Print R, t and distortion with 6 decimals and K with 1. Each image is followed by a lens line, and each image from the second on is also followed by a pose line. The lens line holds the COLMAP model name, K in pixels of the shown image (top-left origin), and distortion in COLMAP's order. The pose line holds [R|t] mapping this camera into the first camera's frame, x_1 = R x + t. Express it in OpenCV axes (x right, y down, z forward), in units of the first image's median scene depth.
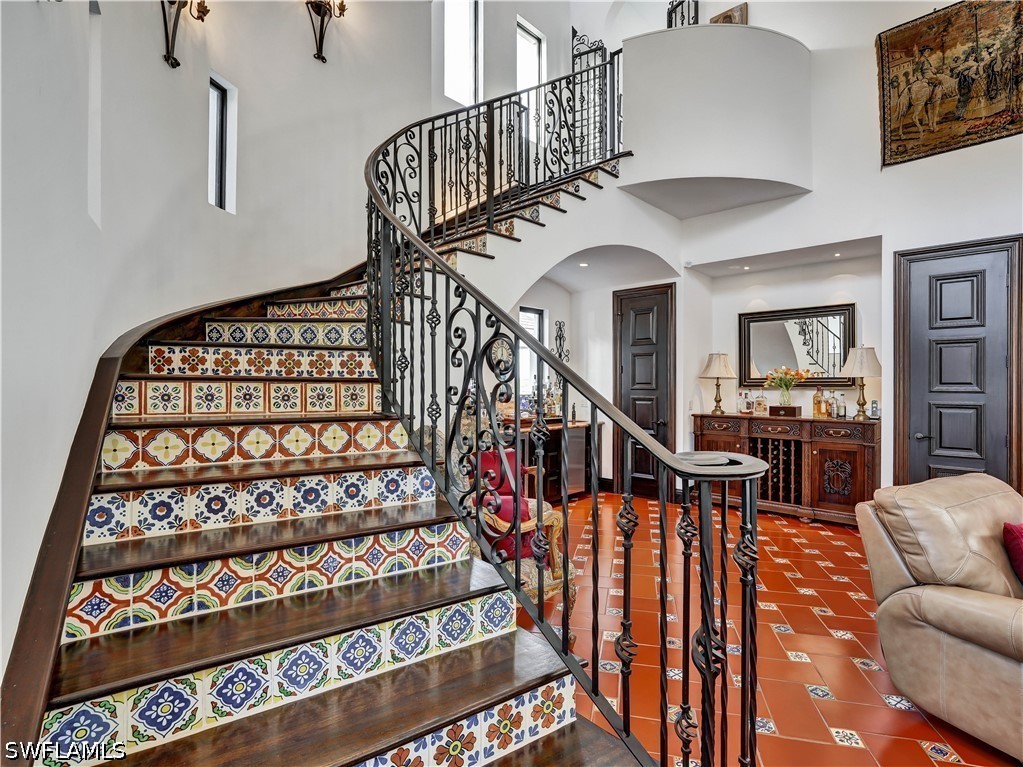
lens RADIAL K [[505.5, 0, 513.8], [0, 505.5, 382.3], [0, 0, 1]] dist [-0.016570, 0.007475]
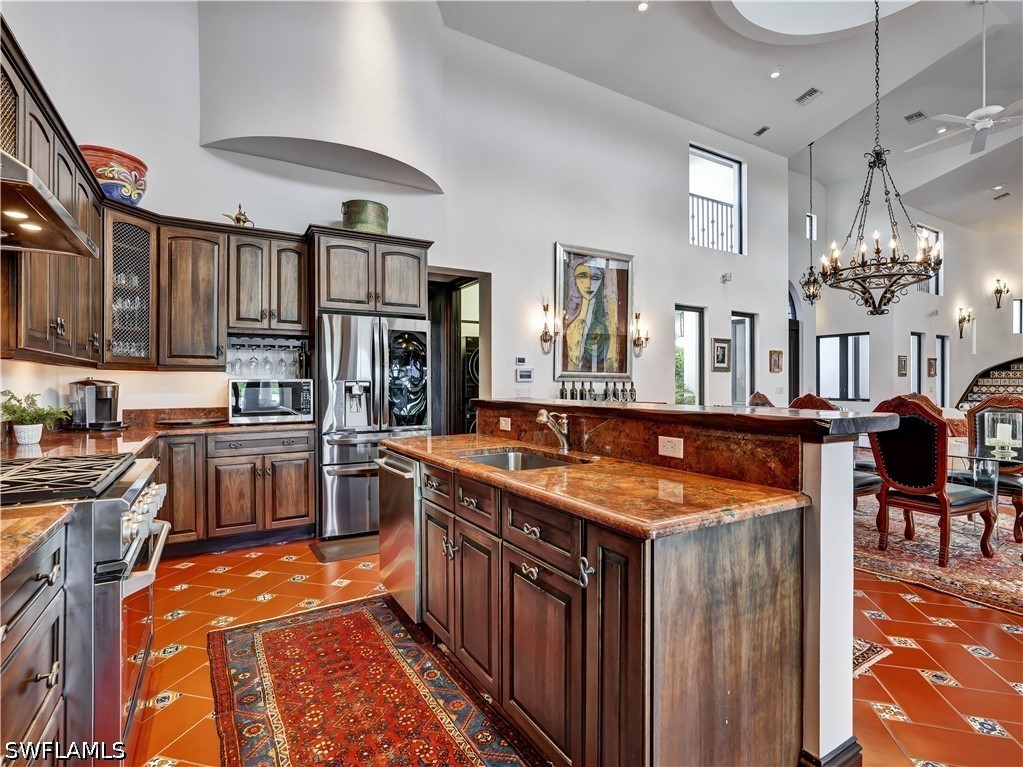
lens RADIAL K [[516.3, 0, 511.9], [0, 516.3, 381.4], [0, 0, 1]] dist [-0.010460, 0.000979]
pose [[-0.012827, -0.003832, -0.999910, 2.118683], [-0.002456, 0.999990, -0.003801, 0.027994], [0.999915, 0.002407, -0.012836, -1.766745]]
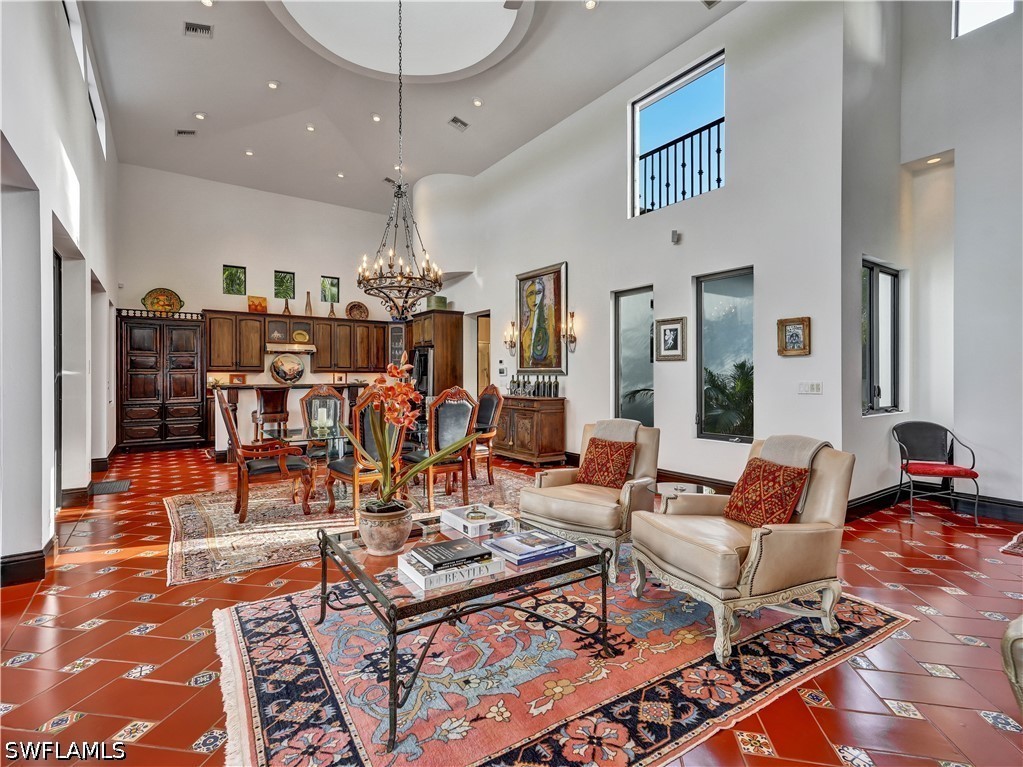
lens RADIAL K [[497.1, 0, 507.3], [0, 497.1, 376.1], [0, 0, 1]] dist [-0.005395, 0.001501]
pose [[-0.998803, 0.000398, -0.048911, 1.072253], [0.000403, 1.000000, -0.000095, 0.026487], [0.048911, -0.000114, -0.998803, -0.133147]]
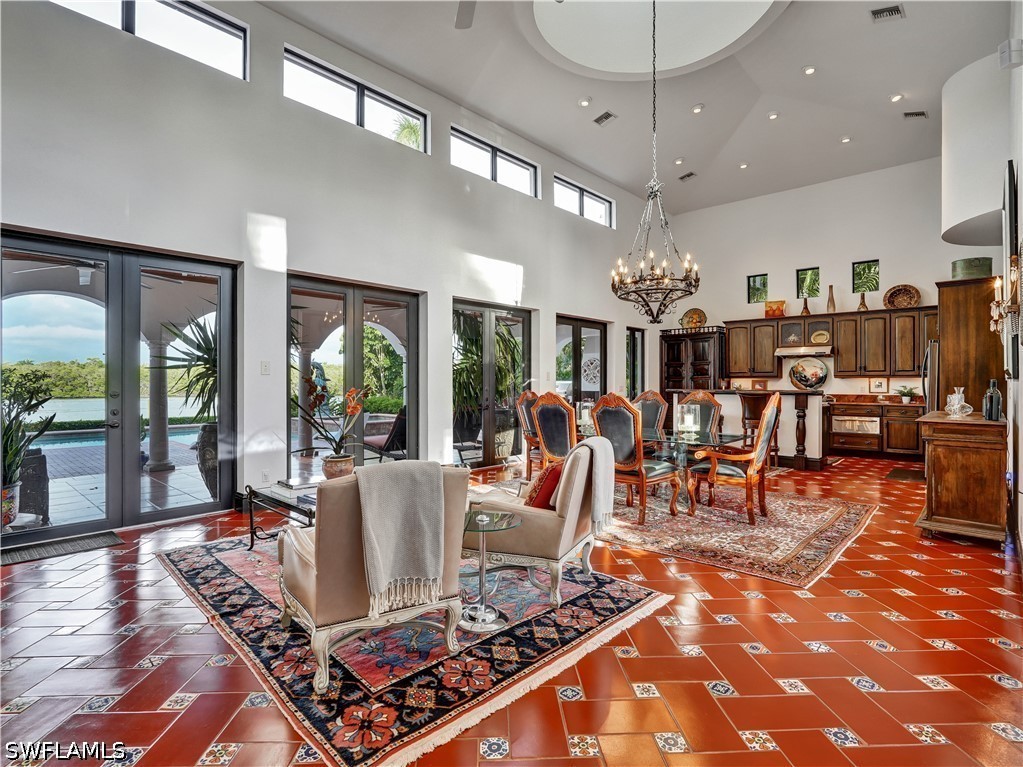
lens RADIAL K [[516.3, 0, 511.9], [0, 516.3, 381.4], [0, 0, 1]] dist [-0.010460, 0.000979]
pose [[-0.259737, -0.000061, 0.965680, 0.335779], [-0.002266, 0.999997, -0.000546, 0.027218], [-0.965677, -0.002330, -0.259736, -0.605669]]
